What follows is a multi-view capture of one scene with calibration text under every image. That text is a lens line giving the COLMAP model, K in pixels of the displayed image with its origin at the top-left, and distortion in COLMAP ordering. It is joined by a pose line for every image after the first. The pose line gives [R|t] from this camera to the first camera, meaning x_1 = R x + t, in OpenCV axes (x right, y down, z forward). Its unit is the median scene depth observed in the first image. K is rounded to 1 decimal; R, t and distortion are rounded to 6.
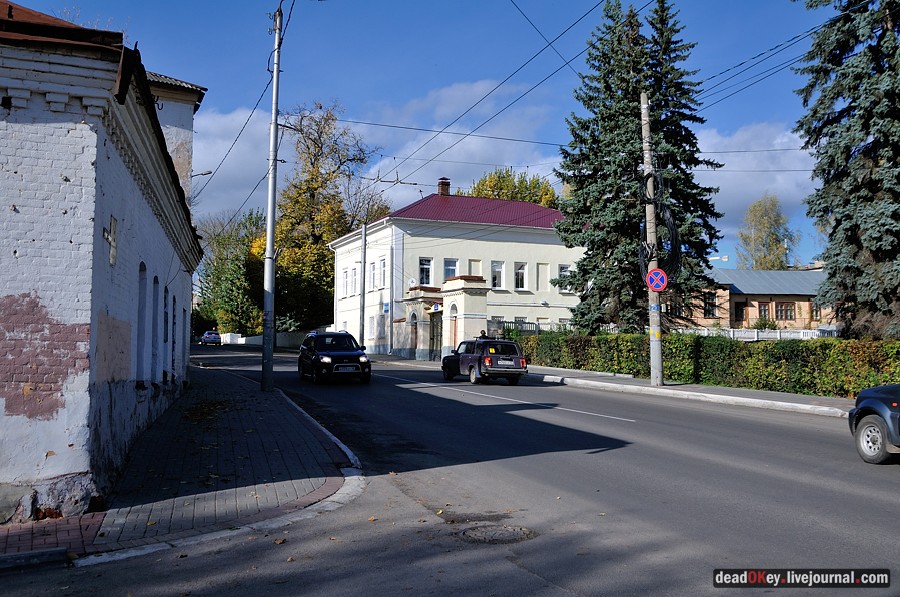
lens RADIAL K [[958.9, 0, 450.0], [0, 958.9, 298.5], [0, 0, 1]] dist [0.001124, -0.001656]
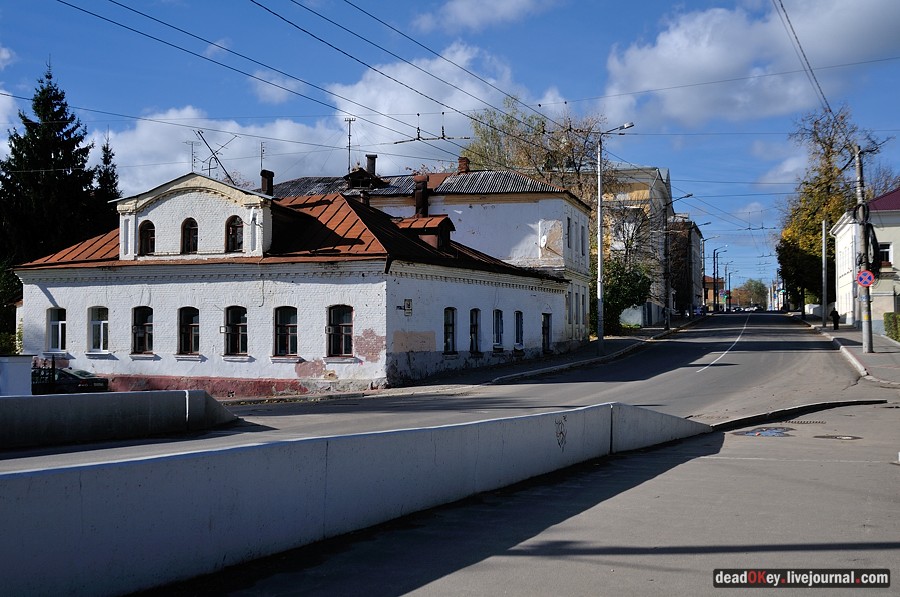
lens RADIAL K [[958.9, 0, 450.0], [0, 958.9, 298.5], [0, 0, 1]] dist [0.001124, -0.001656]
pose [[0.763386, -0.036185, -0.644928, 2.110638], [0.059366, 0.998134, 0.014267, -0.149247], [0.643208, -0.049178, 0.764110, -1.556689]]
